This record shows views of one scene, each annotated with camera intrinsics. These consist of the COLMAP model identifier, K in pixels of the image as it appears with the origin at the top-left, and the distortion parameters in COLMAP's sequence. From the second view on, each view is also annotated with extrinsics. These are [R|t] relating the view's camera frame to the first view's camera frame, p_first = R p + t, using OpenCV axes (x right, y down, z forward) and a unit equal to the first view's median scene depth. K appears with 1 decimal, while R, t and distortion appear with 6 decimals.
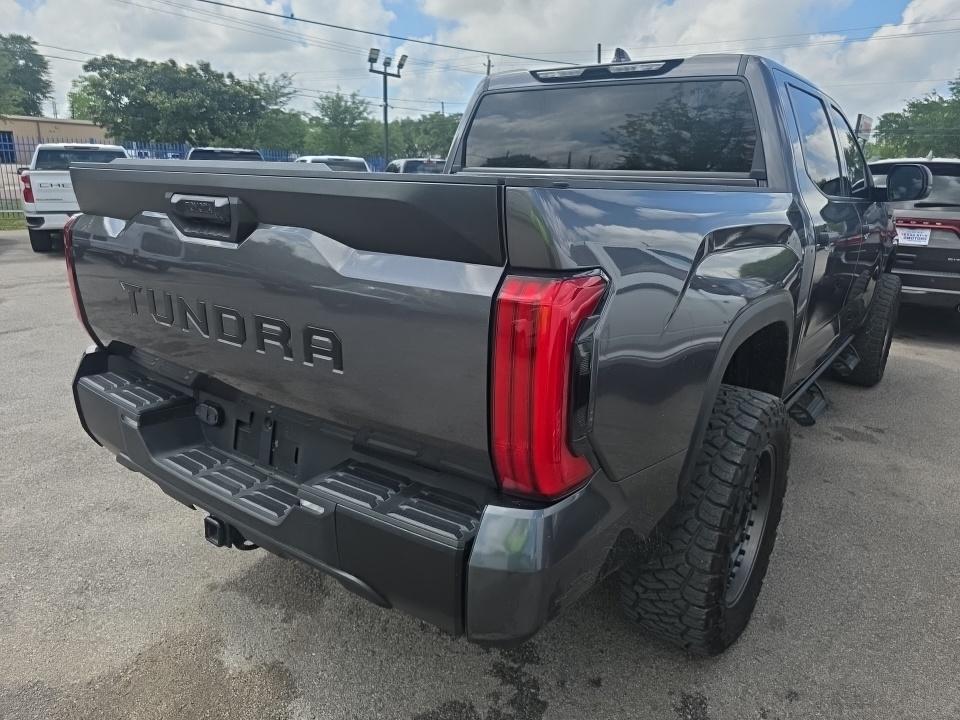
lens RADIAL K [[651.6, 0, 480.0], [0, 651.6, 360.0], [0, 0, 1]] dist [0.029477, -0.002779]
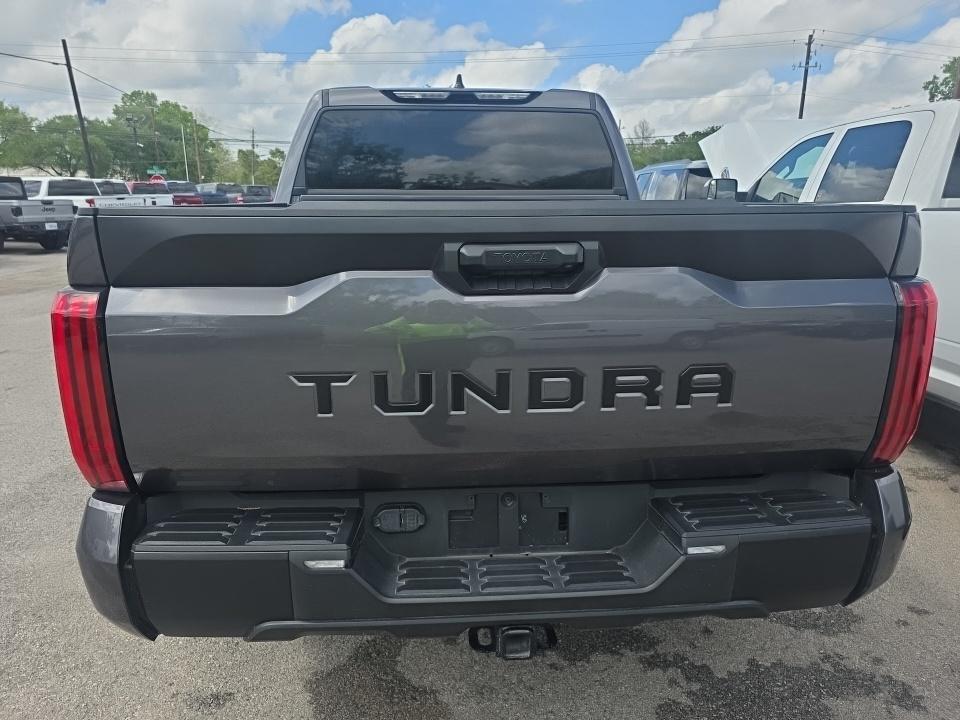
lens RADIAL K [[651.6, 0, 480.0], [0, 651.6, 360.0], [0, 0, 1]] dist [0.029477, -0.002779]
pose [[0.759165, -0.190876, 0.622282, -0.783792], [0.199828, 0.978214, 0.056269, -0.127181], [-0.619465, 0.081631, 0.780768, 0.313806]]
